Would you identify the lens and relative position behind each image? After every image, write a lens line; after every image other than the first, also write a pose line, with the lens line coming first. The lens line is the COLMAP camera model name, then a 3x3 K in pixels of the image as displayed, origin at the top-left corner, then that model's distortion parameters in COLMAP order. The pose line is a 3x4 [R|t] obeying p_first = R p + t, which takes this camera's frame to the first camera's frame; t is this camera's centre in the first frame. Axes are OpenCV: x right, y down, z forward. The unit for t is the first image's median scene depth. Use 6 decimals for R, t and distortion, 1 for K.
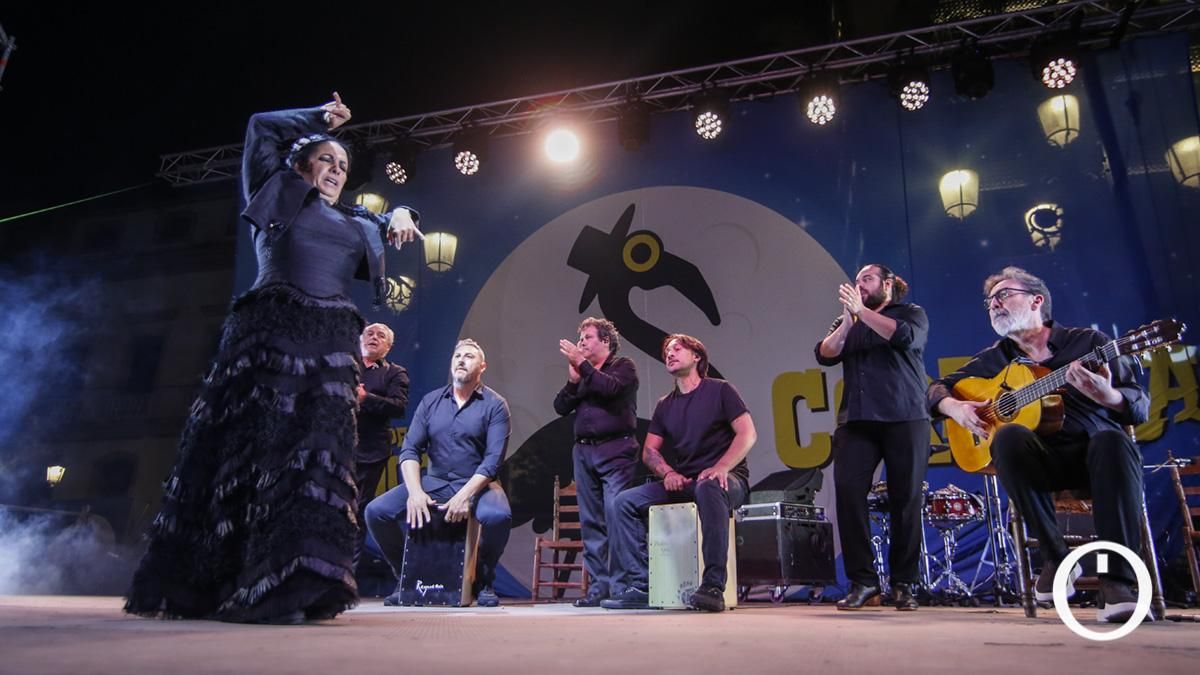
lens RADIAL K [[772.1, 0, 648.7], [0, 772.1, 326.4], [0, 0, 1]] dist [-0.010217, 0.000705]
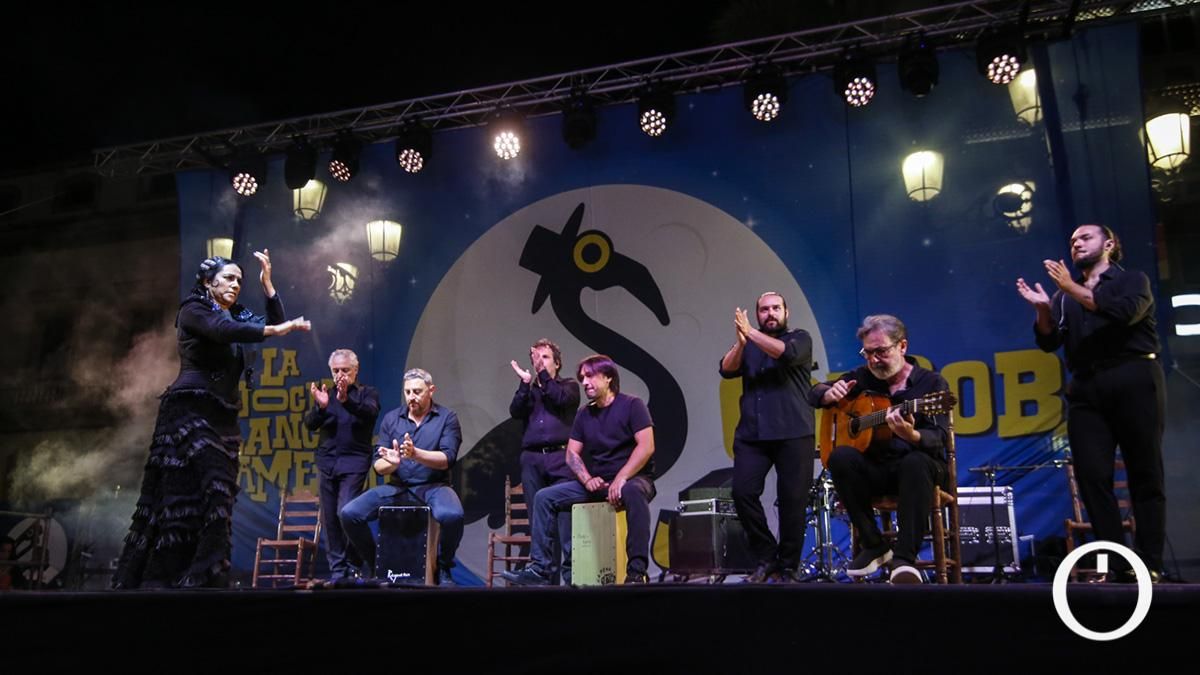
lens RADIAL K [[939.5, 0, 607.4], [0, 939.5, 356.3], [0, 0, 1]] dist [-0.000893, -0.001569]
pose [[0.999646, -0.014134, -0.022540, 0.041553], [0.015959, 0.996427, 0.082941, -0.062974], [0.021287, -0.083272, 0.996299, -0.226273]]
